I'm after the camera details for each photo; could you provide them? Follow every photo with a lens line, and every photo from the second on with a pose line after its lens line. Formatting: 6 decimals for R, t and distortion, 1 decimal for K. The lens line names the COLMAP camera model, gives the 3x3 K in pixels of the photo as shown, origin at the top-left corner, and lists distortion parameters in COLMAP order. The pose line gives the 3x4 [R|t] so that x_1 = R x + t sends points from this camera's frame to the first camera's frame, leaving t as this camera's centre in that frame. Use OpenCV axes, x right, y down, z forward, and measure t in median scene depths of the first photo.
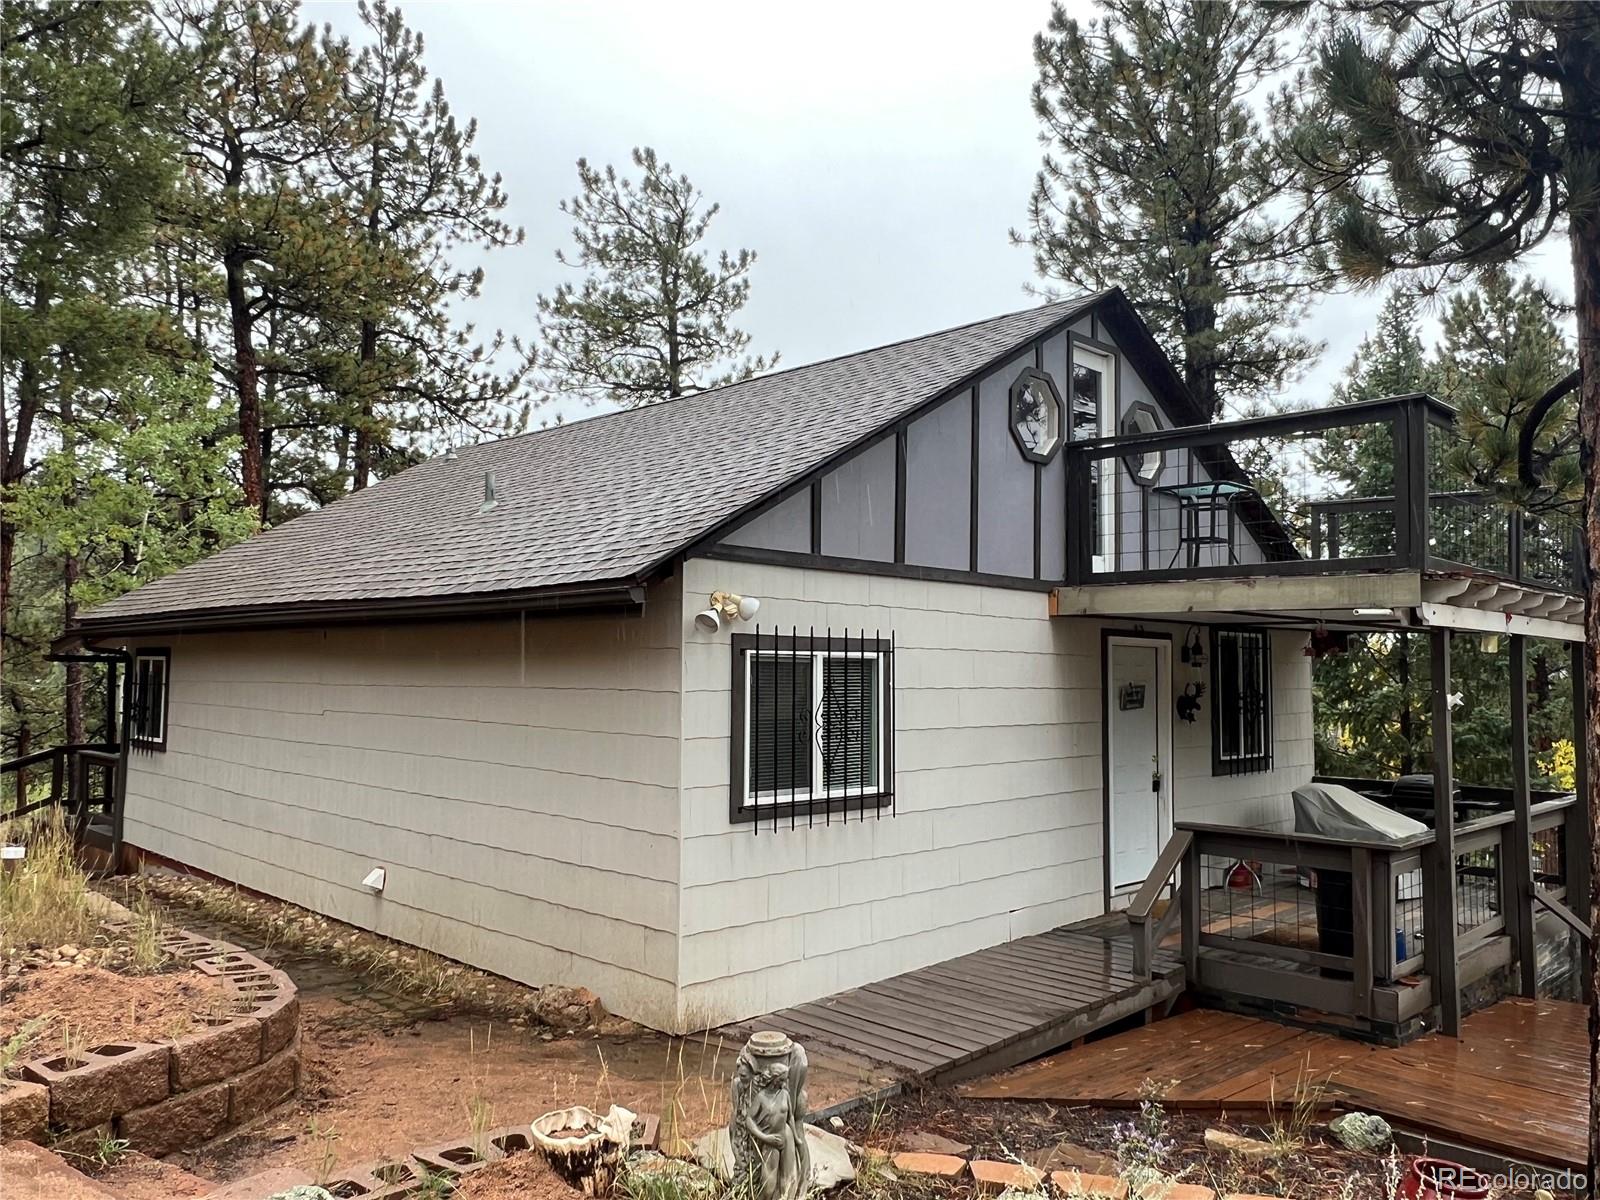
lens RADIAL K [[1172.7, 0, 789.5], [0, 1172.7, 594.4], [0, 0, 1]] dist [0.014504, 0.000139]
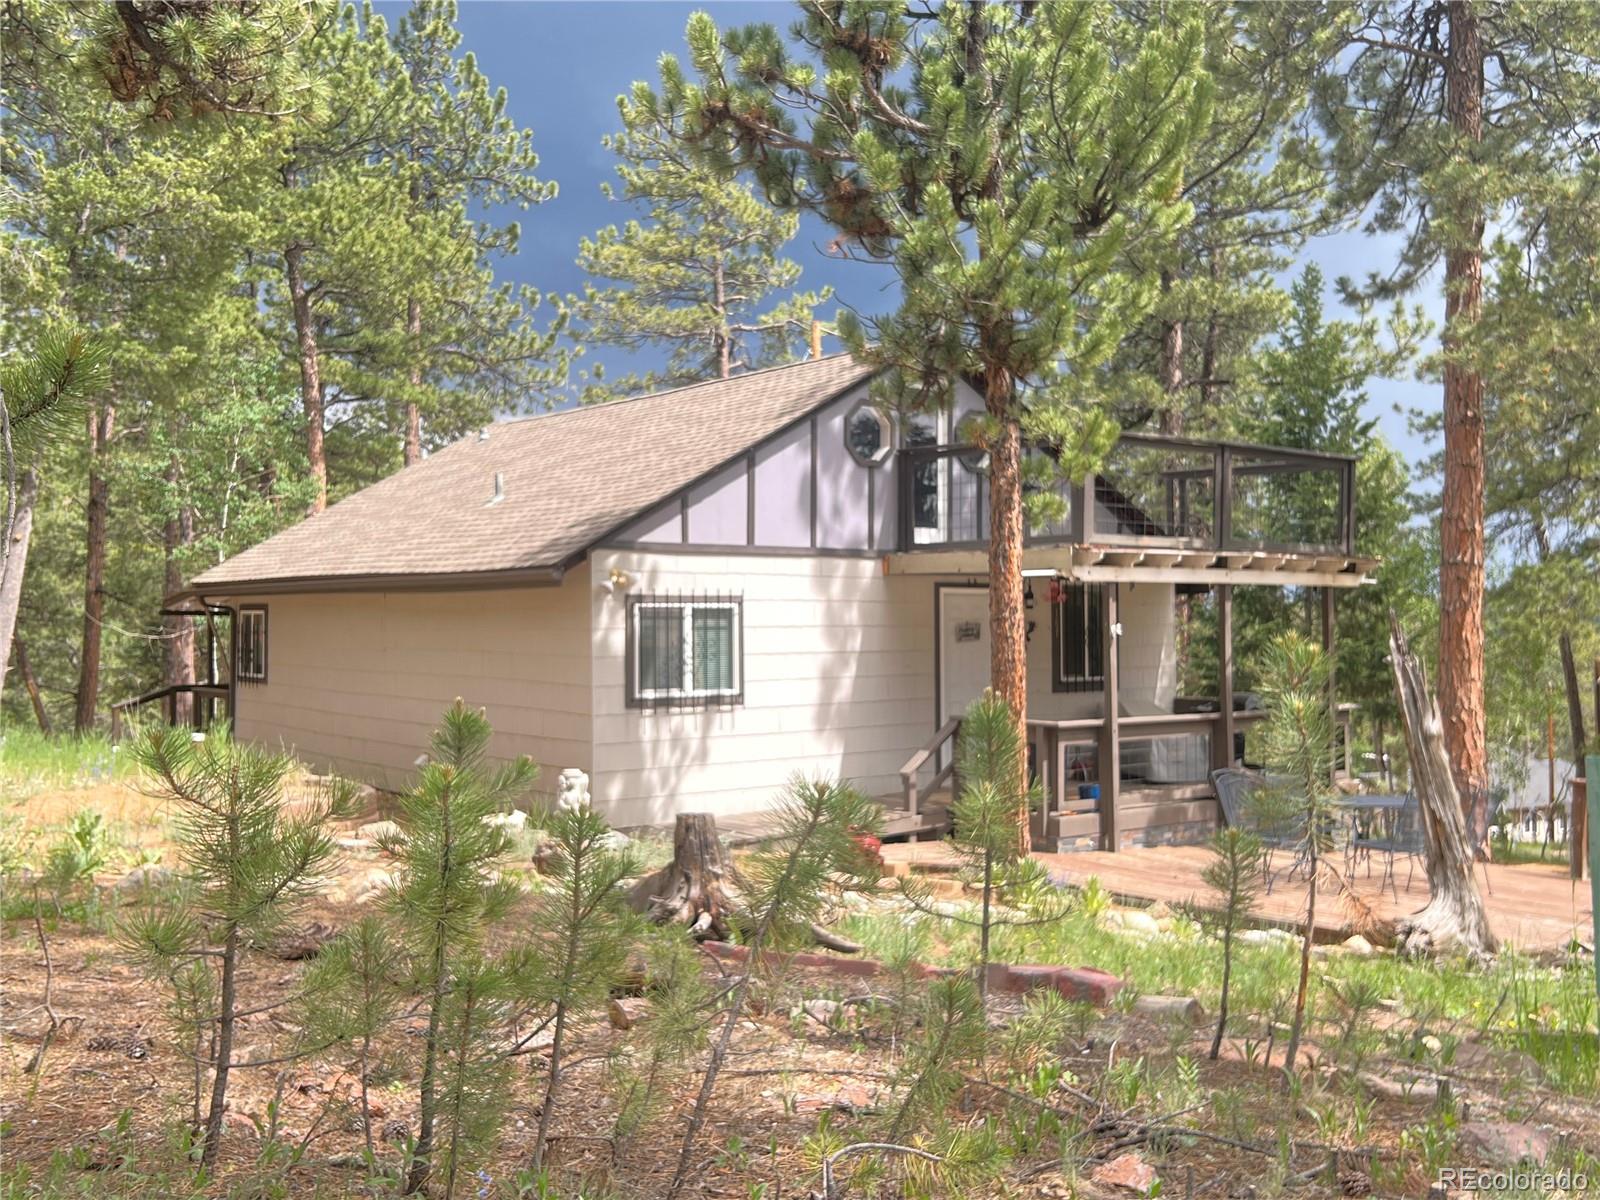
lens RADIAL K [[1526.8, 0, 808.4], [0, 1526.8, 600.5], [0, 0, 1]] dist [0.096615, 0.000000]
pose [[0.994144, -0.014678, -0.107063, 0.398227], [0.020660, 0.998273, 0.054985, -0.064957], [0.106071, -0.056875, 0.992731, -1.003774]]
